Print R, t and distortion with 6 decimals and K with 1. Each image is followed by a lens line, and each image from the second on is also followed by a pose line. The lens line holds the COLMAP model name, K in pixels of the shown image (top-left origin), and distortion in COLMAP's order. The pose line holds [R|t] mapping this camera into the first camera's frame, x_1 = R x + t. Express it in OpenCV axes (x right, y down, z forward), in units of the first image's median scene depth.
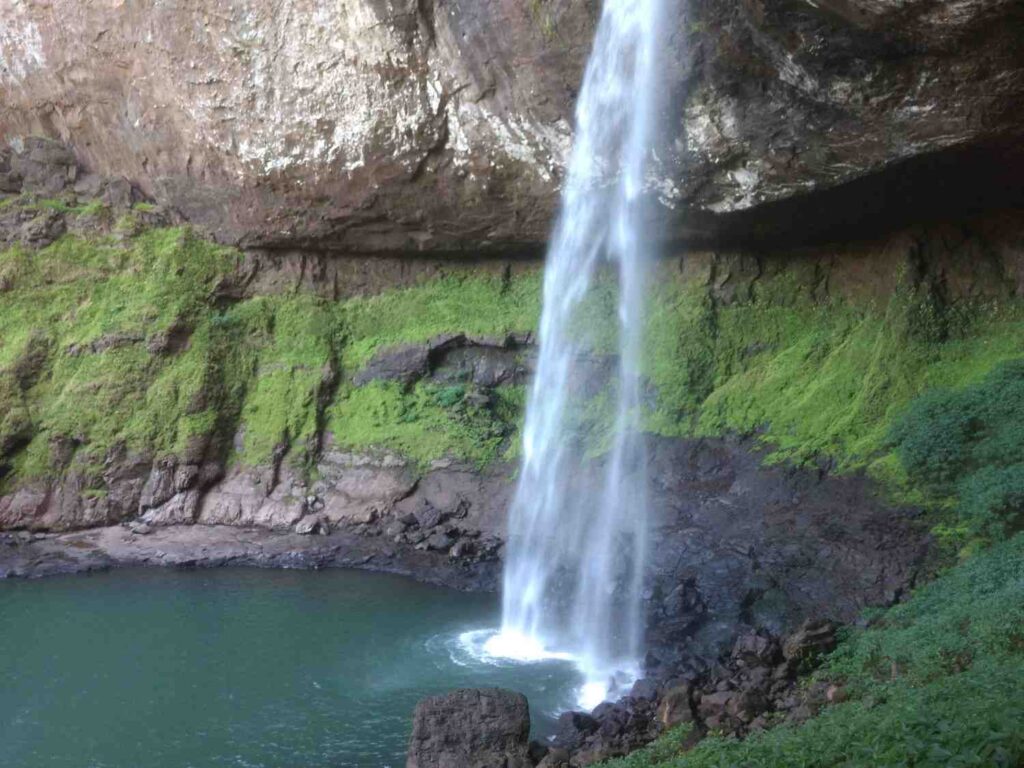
lens RADIAL K [[805.7, 0, 512.0], [0, 805.7, 384.0], [0, 0, 1]] dist [0.037069, -0.001246]
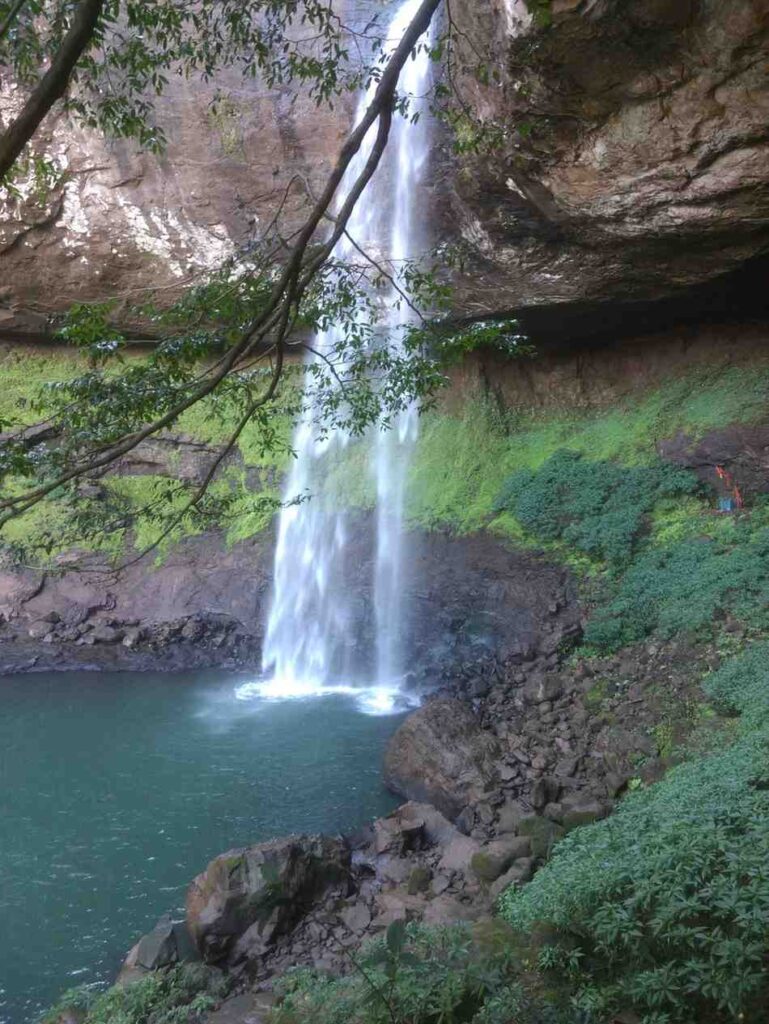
lens RADIAL K [[800.7, 0, 384.5], [0, 800.7, 512.0], [0, 0, 1]] dist [0.026653, 0.043099]
pose [[0.811044, -0.051948, 0.582674, -0.349663], [0.023038, 0.998113, 0.056918, -0.003198], [-0.584531, -0.032740, 0.810711, -0.001919]]
